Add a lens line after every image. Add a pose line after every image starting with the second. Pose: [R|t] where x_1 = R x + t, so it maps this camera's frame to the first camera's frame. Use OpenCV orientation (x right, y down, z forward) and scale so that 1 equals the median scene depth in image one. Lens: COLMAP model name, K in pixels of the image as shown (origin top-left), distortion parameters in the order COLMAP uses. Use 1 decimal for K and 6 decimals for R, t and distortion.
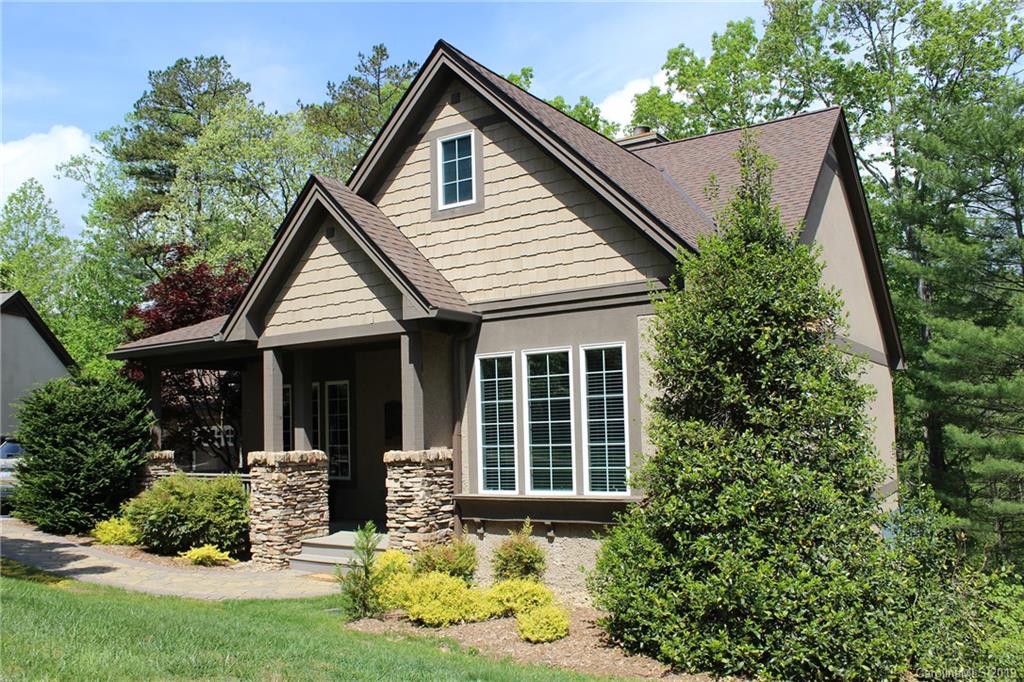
lens RADIAL K [[852.9, 0, 513.9], [0, 852.9, 336.7], [0, 0, 1]] dist [-0.159622, 0.133423]
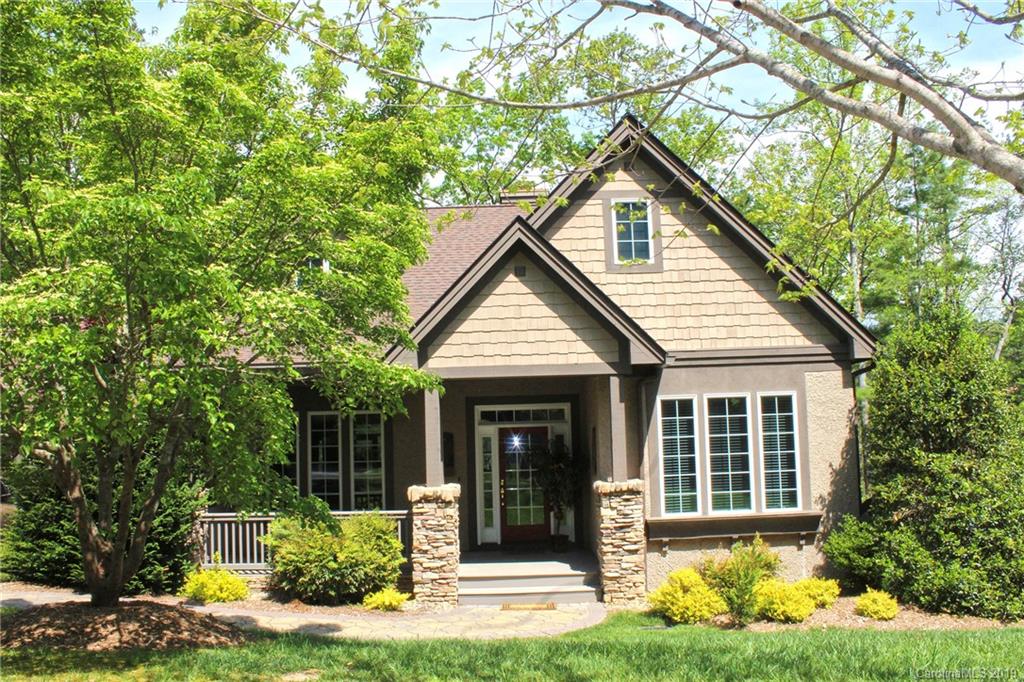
lens RADIAL K [[852.9, 0, 512.9], [0, 852.9, 343.8], [0, 0, 1]] dist [-0.159622, 0.133423]
pose [[0.842802, 0.066420, 0.534110, -0.843302], [-0.054433, 0.997787, -0.038188, 0.005205], [-0.535465, 0.003111, 0.844552, 0.140982]]
